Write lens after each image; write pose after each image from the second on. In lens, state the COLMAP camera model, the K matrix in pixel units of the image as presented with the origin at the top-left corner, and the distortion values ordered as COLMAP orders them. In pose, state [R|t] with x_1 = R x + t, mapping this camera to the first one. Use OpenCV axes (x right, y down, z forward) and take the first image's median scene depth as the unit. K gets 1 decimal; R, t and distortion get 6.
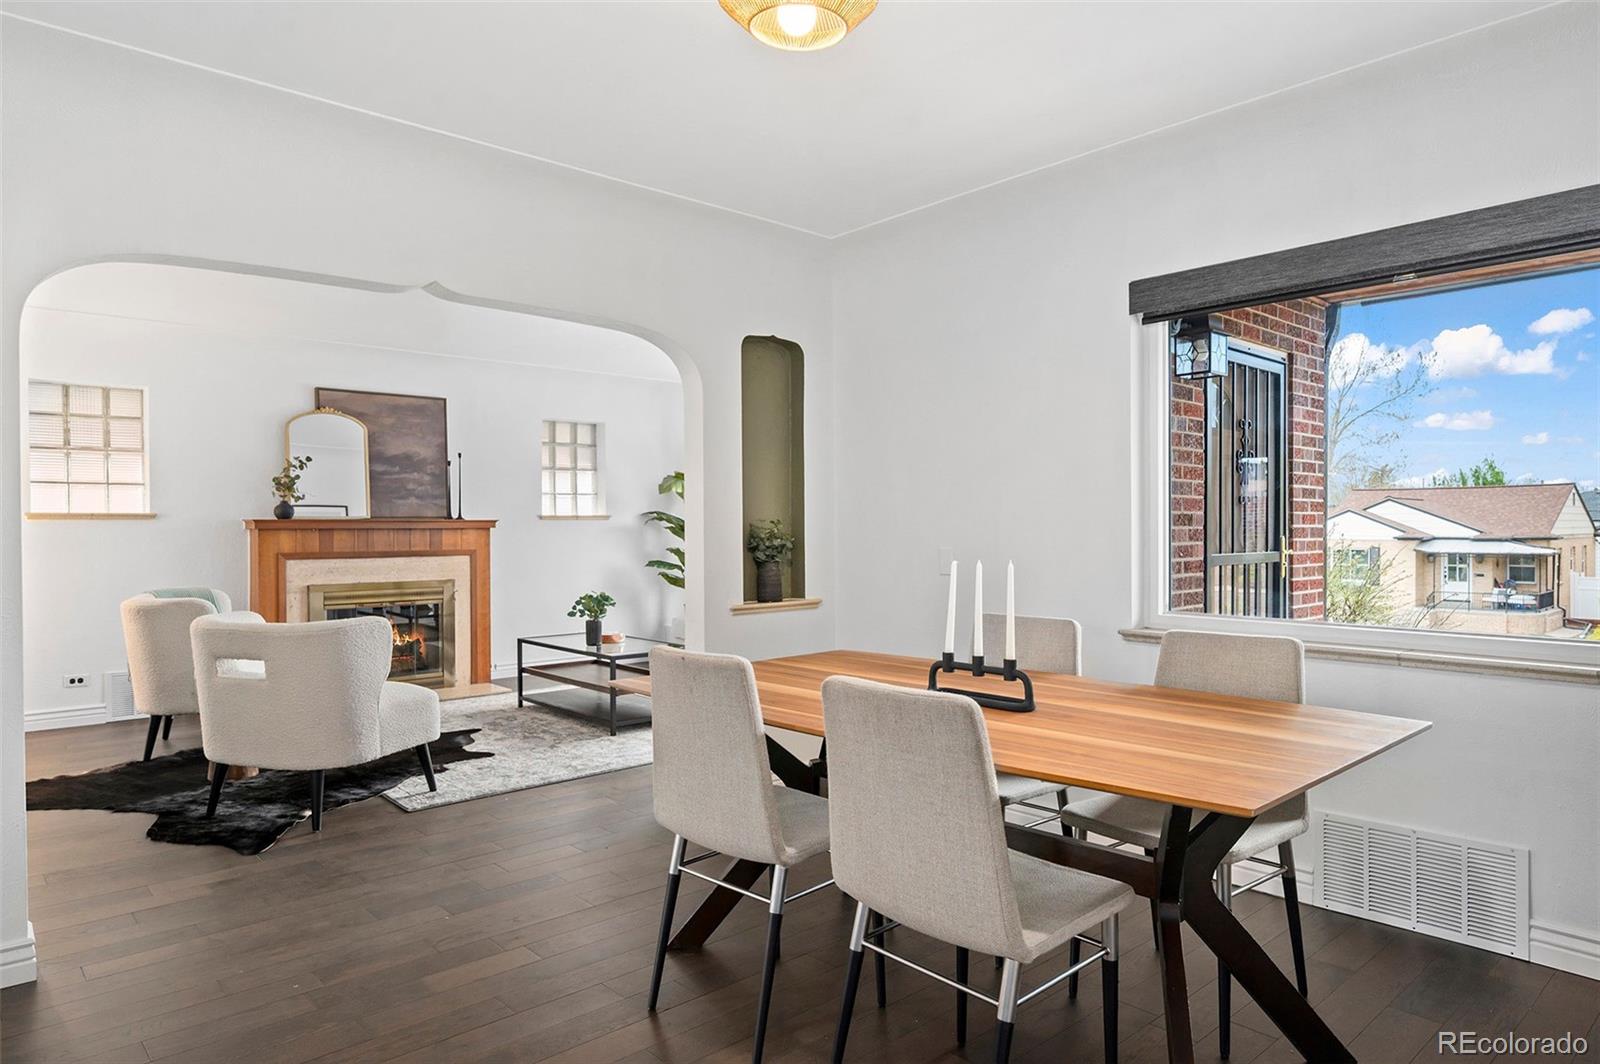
lens RADIAL K [[965.6, 0, 796.2], [0, 965.6, 544.5], [0, 0, 1]] dist [0.000048, -0.000089]
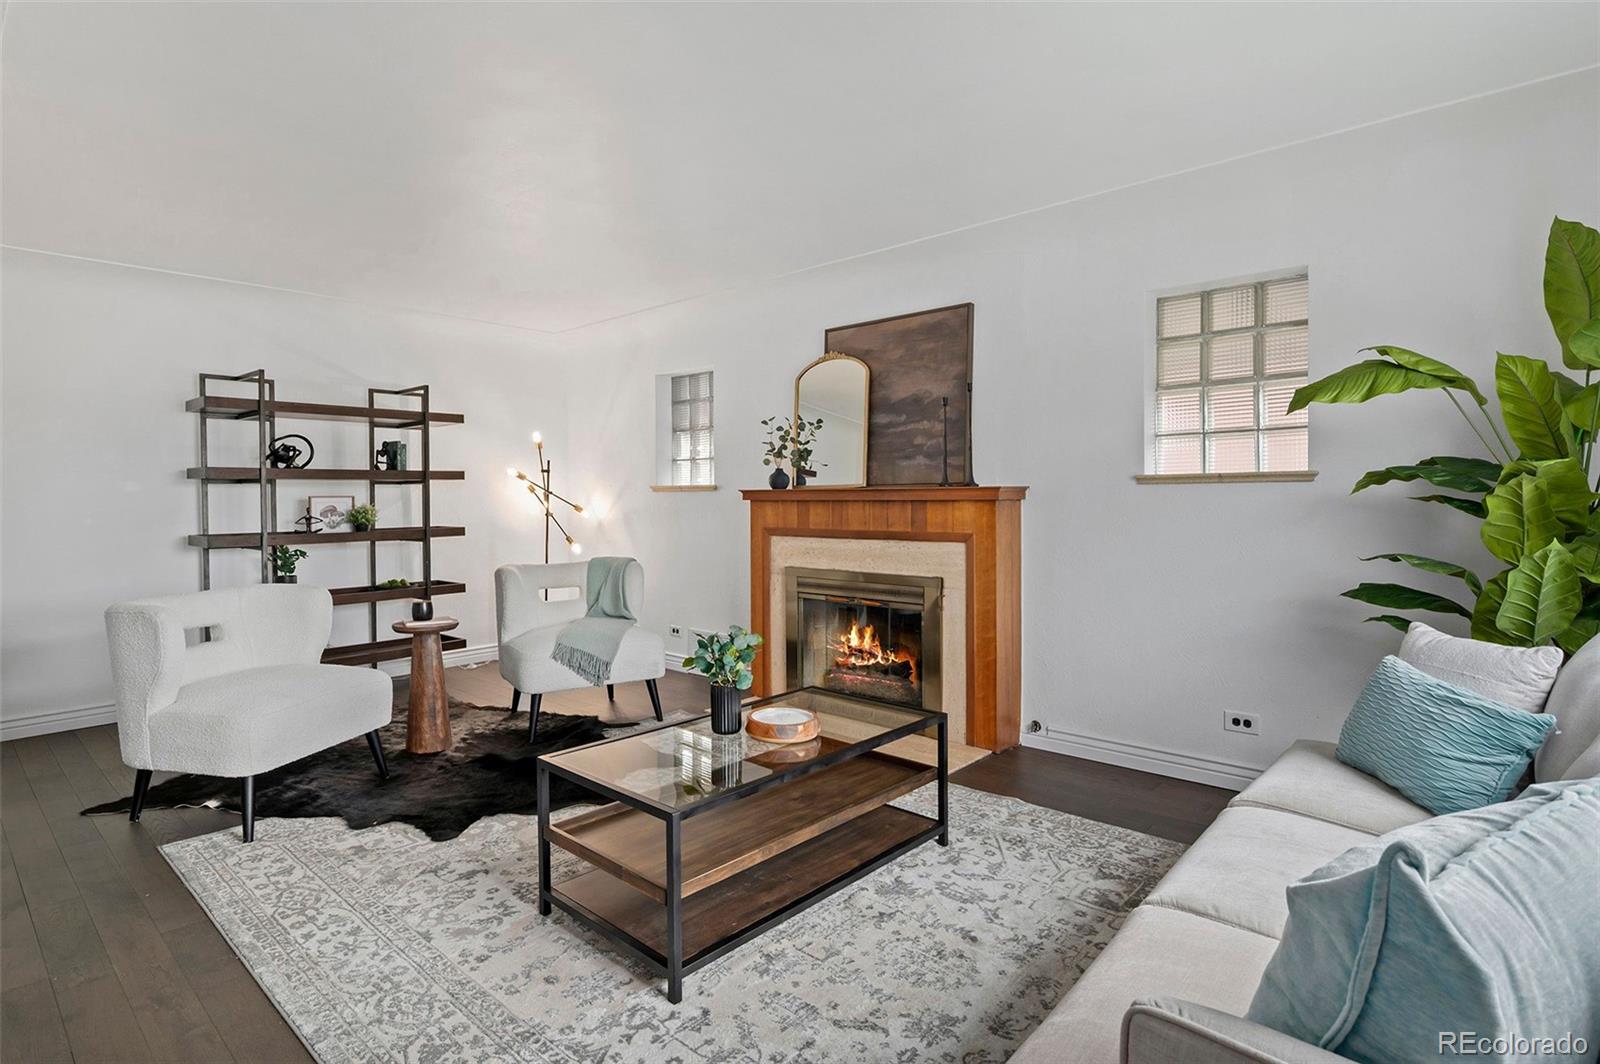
lens RADIAL K [[817.9, 0, 768.9], [0, 817.9, 506.0], [0, 0, 1]] dist [0.000790, 0.000204]
pose [[0.078343, 0.011602, -0.996859, 0.196689], [-0.015504, 0.999826, 0.010418, -0.017230], [0.996806, 0.014639, 0.078510, 0.869601]]
